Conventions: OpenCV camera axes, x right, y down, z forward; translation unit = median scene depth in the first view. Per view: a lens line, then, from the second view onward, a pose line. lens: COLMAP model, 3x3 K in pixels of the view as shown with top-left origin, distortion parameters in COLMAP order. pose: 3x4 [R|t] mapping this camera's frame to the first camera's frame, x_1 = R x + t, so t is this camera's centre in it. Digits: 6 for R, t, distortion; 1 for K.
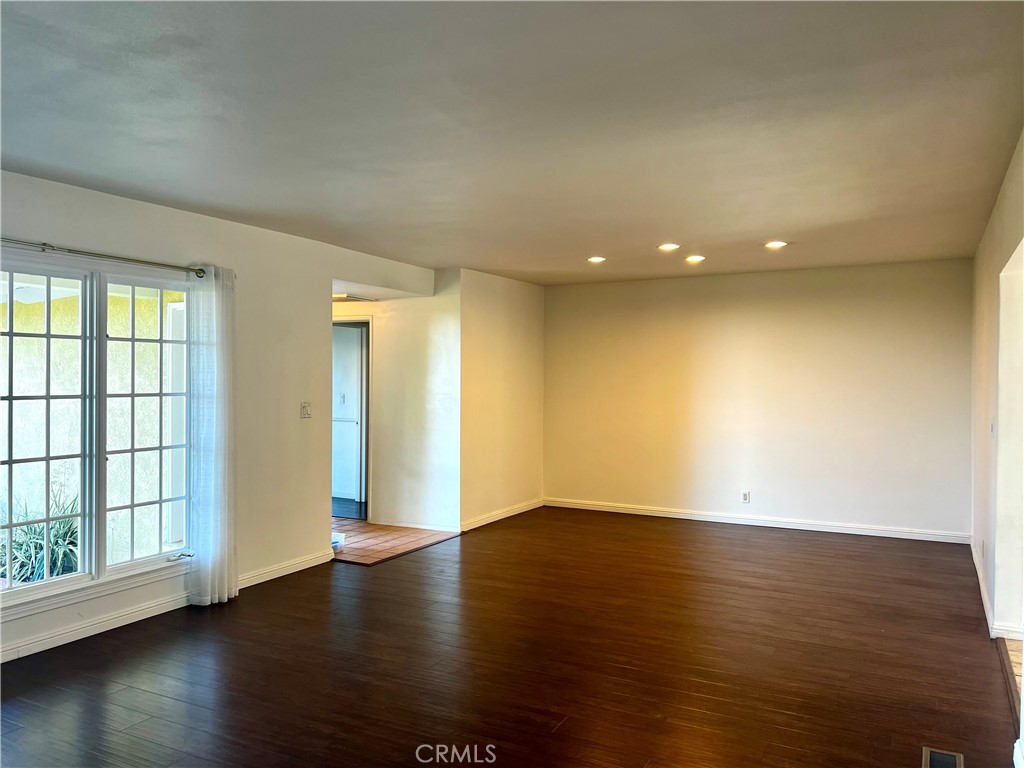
lens RADIAL K [[773.6, 0, 538.9], [0, 773.6, 384.4], [0, 0, 1]] dist [0.050270, -0.002556]
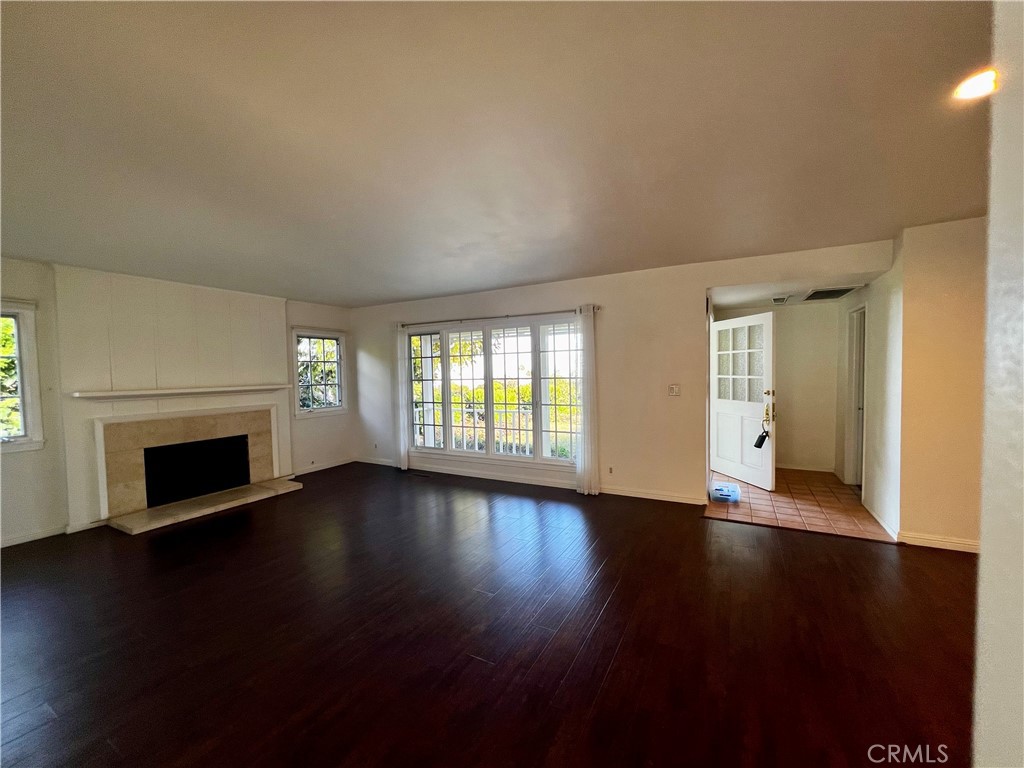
lens RADIAL K [[408.4, 0, 517.6], [0, 408.4, 385.9], [0, 0, 1]] dist [-0.000207, 0.000003]
pose [[-0.024301, 0.033772, -0.999134, 0.564457], [0.014207, 0.999340, 0.033433, -0.002843], [0.999604, -0.013382, -0.024765, 0.947280]]
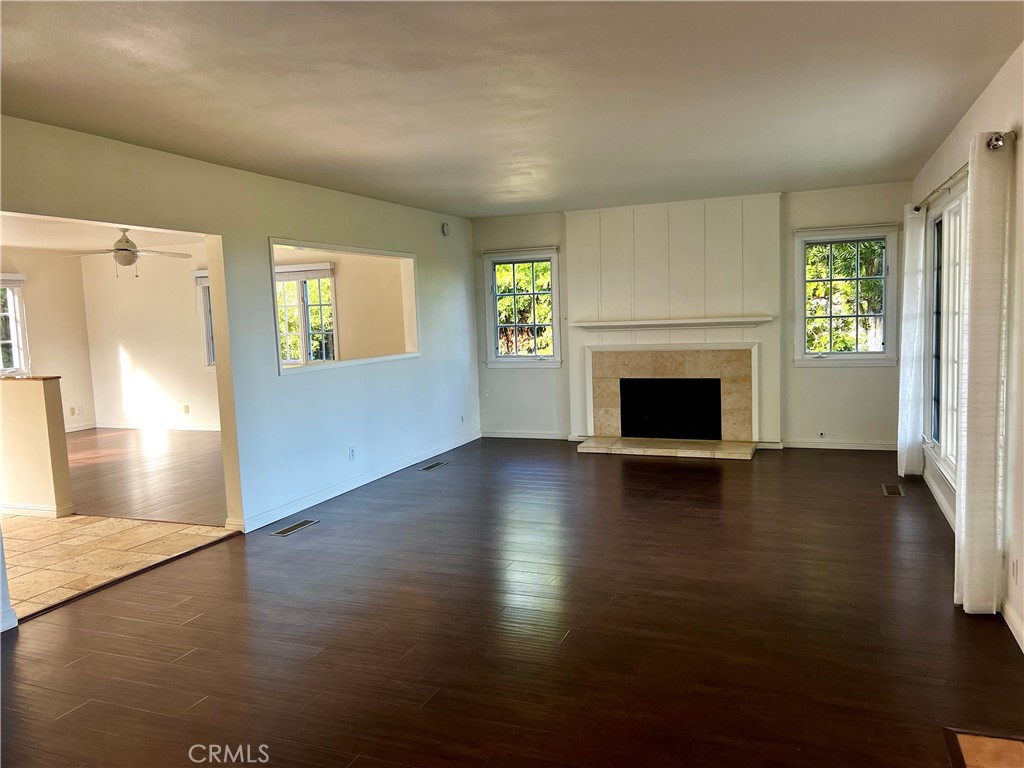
lens RADIAL K [[761.0, 0, 512.0], [0, 761.0, 384.0], [0, 0, 1]] dist [0.032425, -0.003064]
pose [[-0.995369, 0.041243, -0.086832, 0.080595], [0.032582, 0.994563, 0.098906, -0.011149], [0.090439, 0.095618, -0.991301, 1.772851]]
